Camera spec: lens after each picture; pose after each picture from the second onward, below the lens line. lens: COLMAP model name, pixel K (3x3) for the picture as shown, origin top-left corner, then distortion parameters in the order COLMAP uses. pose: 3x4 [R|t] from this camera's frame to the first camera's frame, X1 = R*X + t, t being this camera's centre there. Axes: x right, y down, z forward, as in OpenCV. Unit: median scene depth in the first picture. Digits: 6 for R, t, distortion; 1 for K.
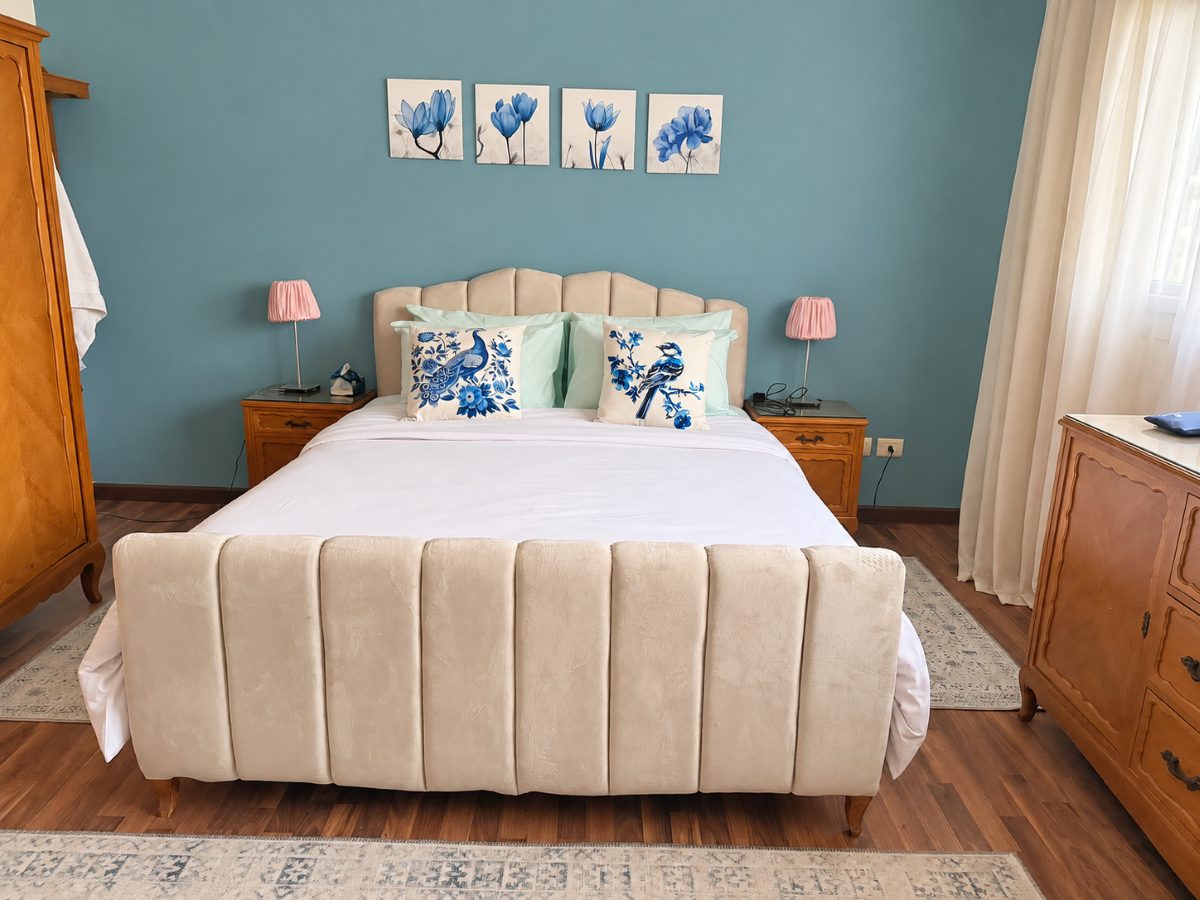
lens RADIAL K [[837.6, 0, 600.0], [0, 837.6, 450.0], [0, 0, 1]] dist [0.058597, -0.114168]
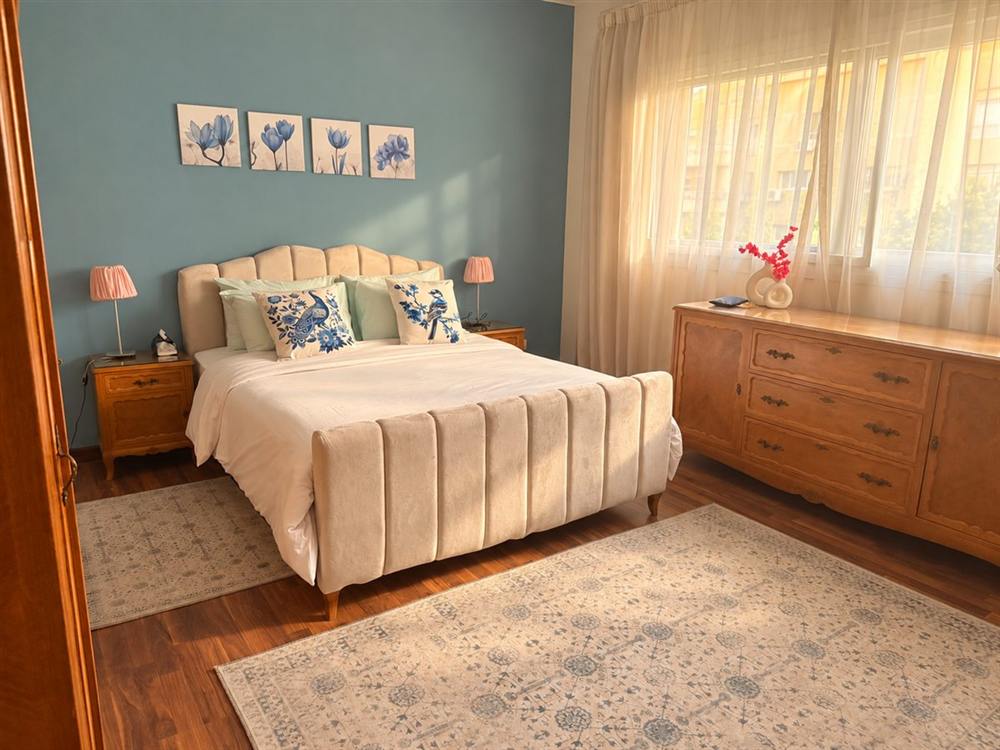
lens RADIAL K [[733.4, 0, 501.7], [0, 733.4, 371.3], [0, 0, 1]] dist [-0.003499, -0.005127]
pose [[0.820157, -0.139131, 0.554964, -0.521377], [0.149945, 0.988348, 0.026185, 0.003807], [-0.552140, 0.061738, 0.831462, -0.165555]]
